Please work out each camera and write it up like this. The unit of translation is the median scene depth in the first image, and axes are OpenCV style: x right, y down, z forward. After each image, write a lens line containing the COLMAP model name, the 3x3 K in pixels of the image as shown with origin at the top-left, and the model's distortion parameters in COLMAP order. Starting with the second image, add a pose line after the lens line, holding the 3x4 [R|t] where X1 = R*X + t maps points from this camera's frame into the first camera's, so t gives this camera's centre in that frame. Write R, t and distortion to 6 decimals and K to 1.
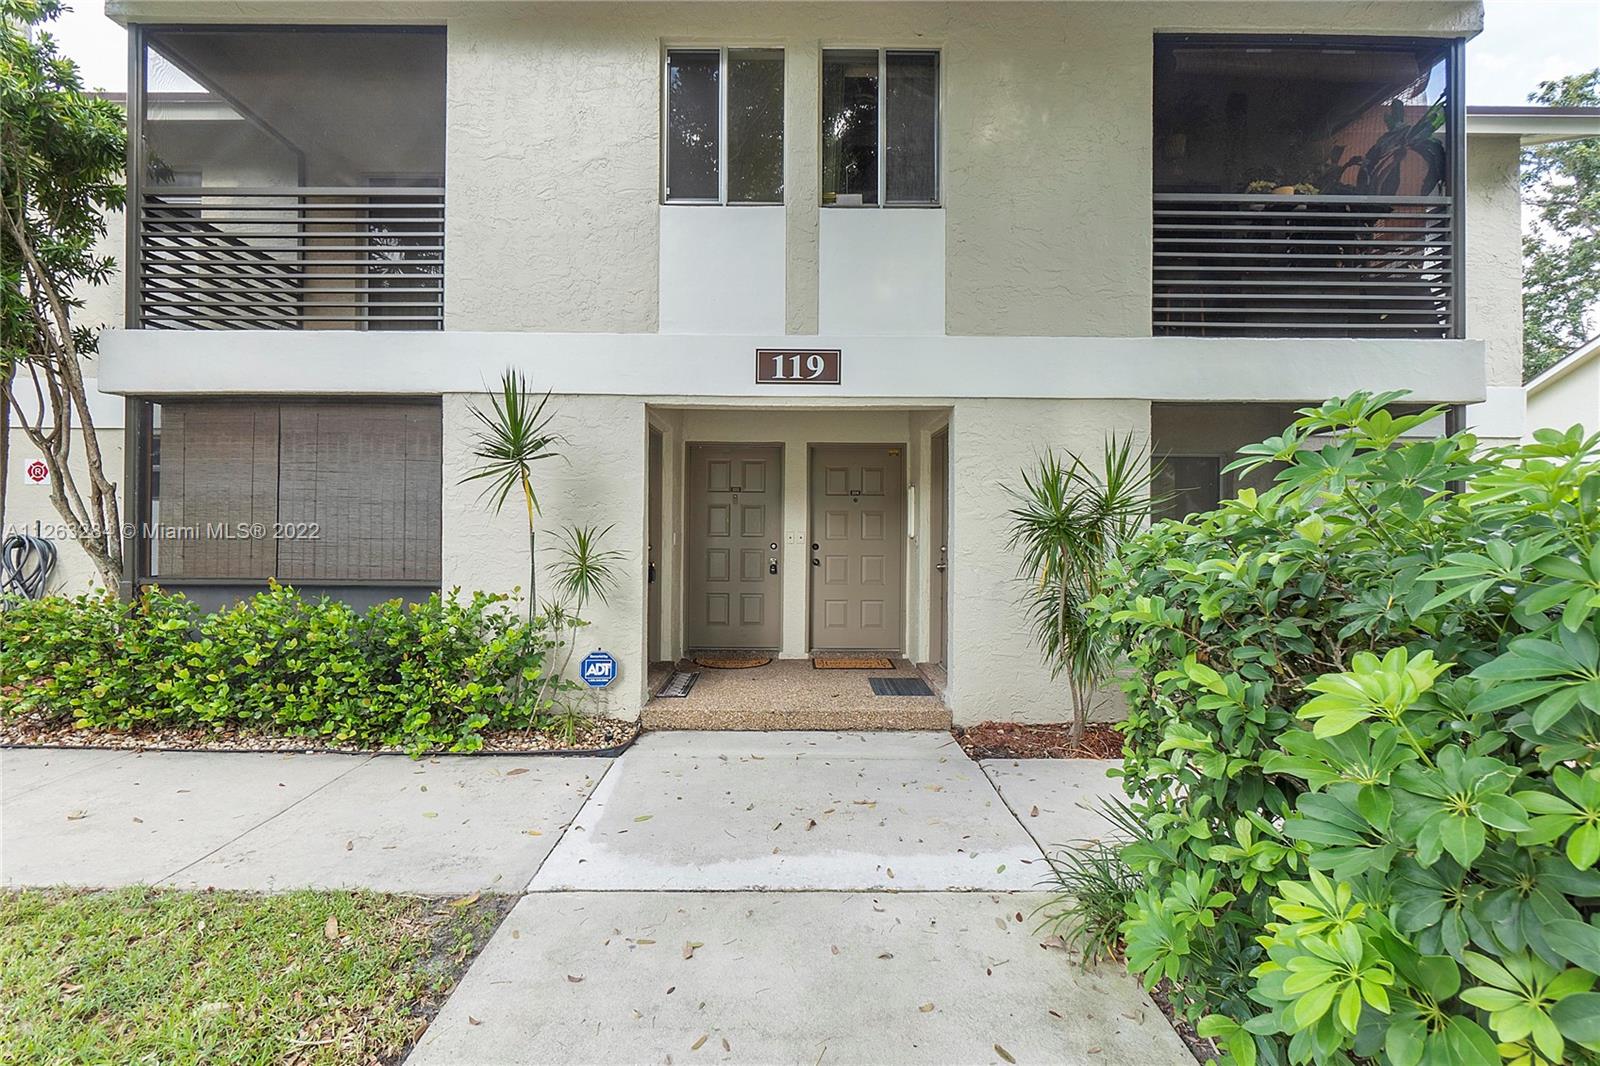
lens RADIAL K [[693.7, 0, 792.2], [0, 693.7, 527.3], [0, 0, 1]] dist [-0.006212, 0.001197]
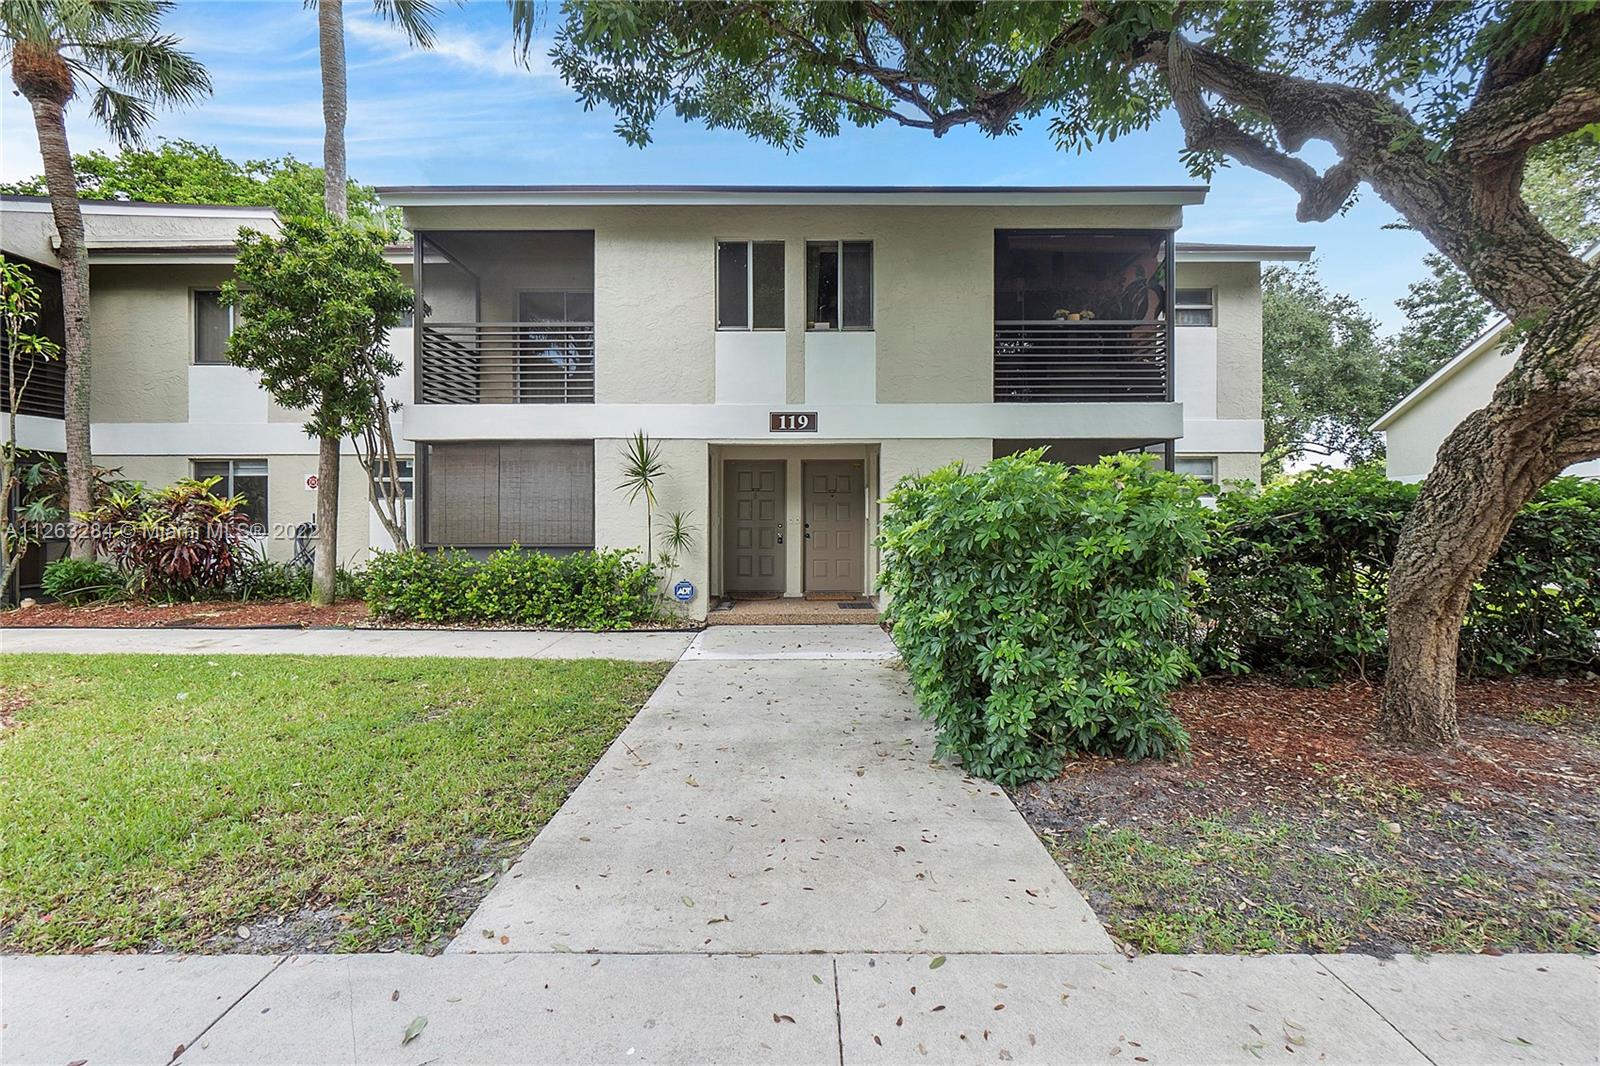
lens RADIAL K [[693.7, 0, 792.2], [0, 693.7, 527.3], [0, 0, 1]] dist [-0.006212, 0.001197]
pose [[0.999939, -0.006947, -0.008554, 0.018581], [0.007019, 0.999940, 0.008369, 0.024004], [0.008496, -0.008428, 0.999928, -0.774248]]
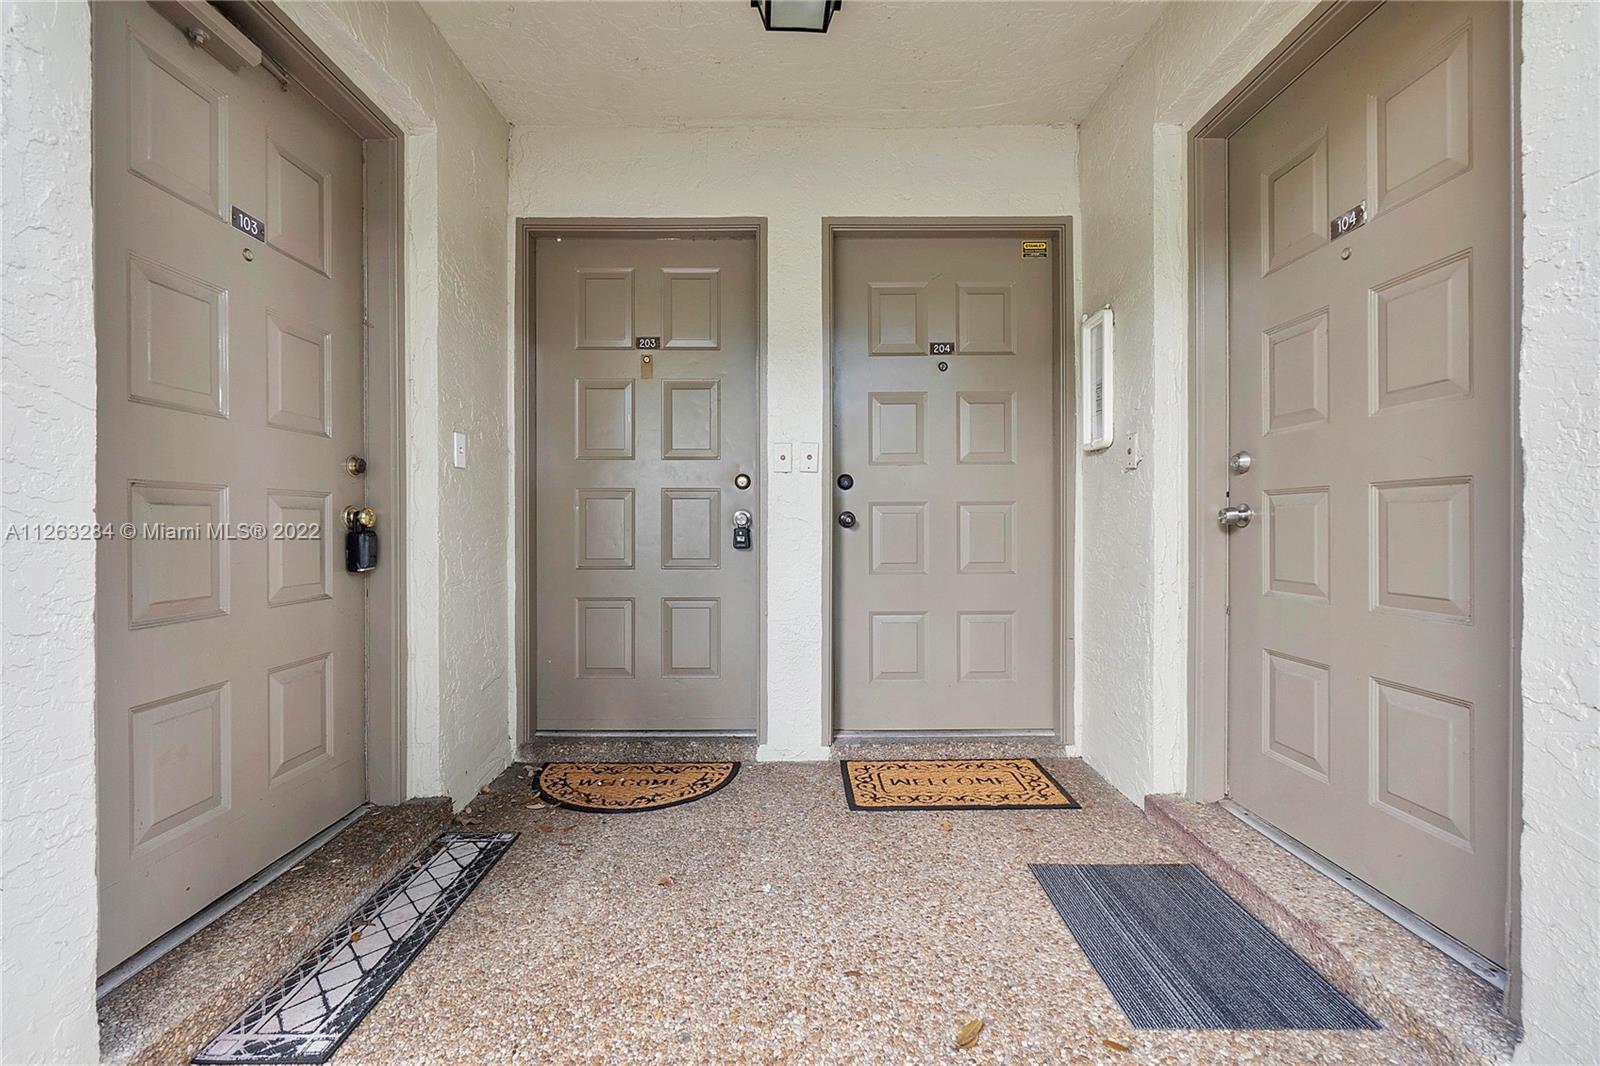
lens RADIAL K [[693.7, 0, 792.2], [0, 693.7, 527.3], [0, 0, 1]] dist [-0.006212, 0.001197]
pose [[0.999952, -0.008751, -0.004408, 0.005513], [0.008788, 0.999925, 0.008565, 0.070559], [0.004333, -0.008604, 0.999954, 0.820366]]
